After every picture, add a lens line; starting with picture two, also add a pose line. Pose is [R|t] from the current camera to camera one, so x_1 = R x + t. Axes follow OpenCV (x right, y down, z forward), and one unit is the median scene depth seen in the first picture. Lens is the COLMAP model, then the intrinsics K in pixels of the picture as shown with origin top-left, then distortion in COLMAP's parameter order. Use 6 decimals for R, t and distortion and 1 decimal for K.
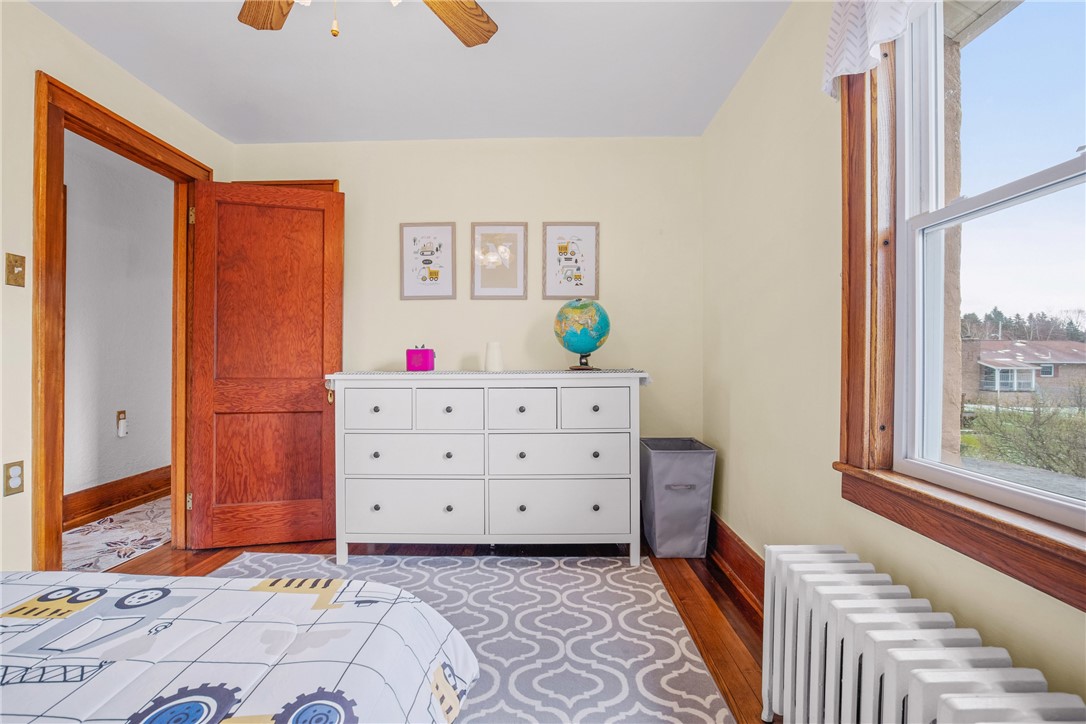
lens RADIAL K [[509.9, 0, 551.4], [0, 509.9, 363.2], [0, 0, 1]] dist [-0.018967, 0.001783]
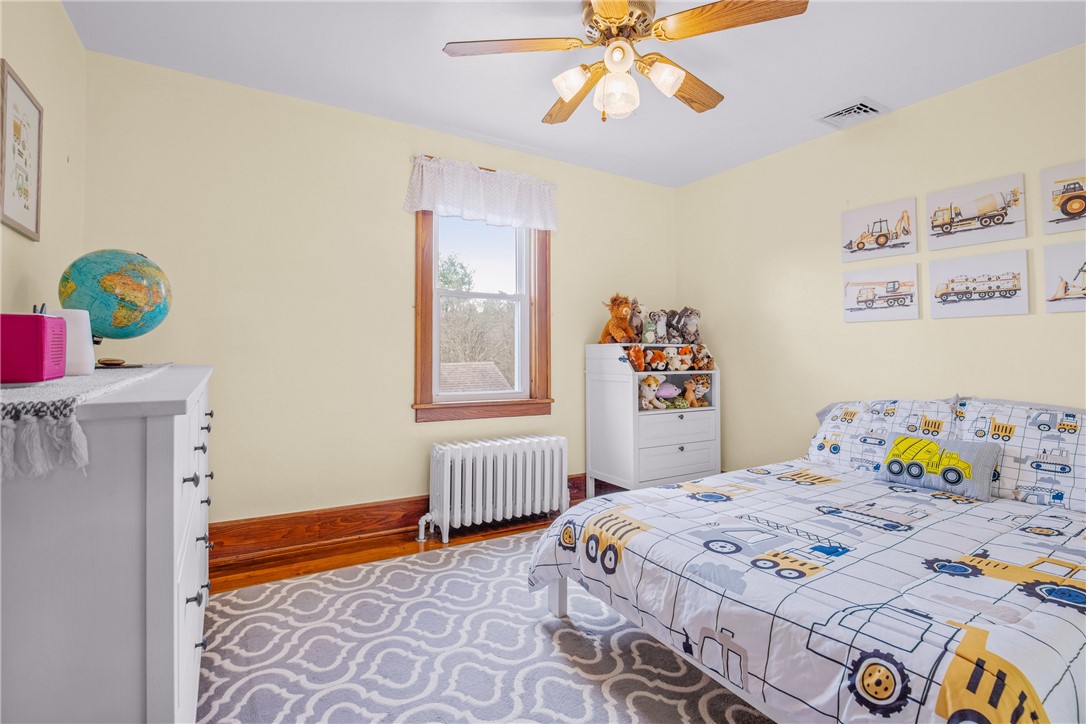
lens RADIAL K [[509.9, 0, 548.3], [0, 509.9, 357.6], [0, 0, 1]] dist [-0.018967, 0.001783]
pose [[-0.538563, -0.012328, 0.842495, -1.548648], [-0.006610, 0.999924, 0.010406, 0.002471], [-0.842559, 0.000035, -0.538604, 1.934374]]
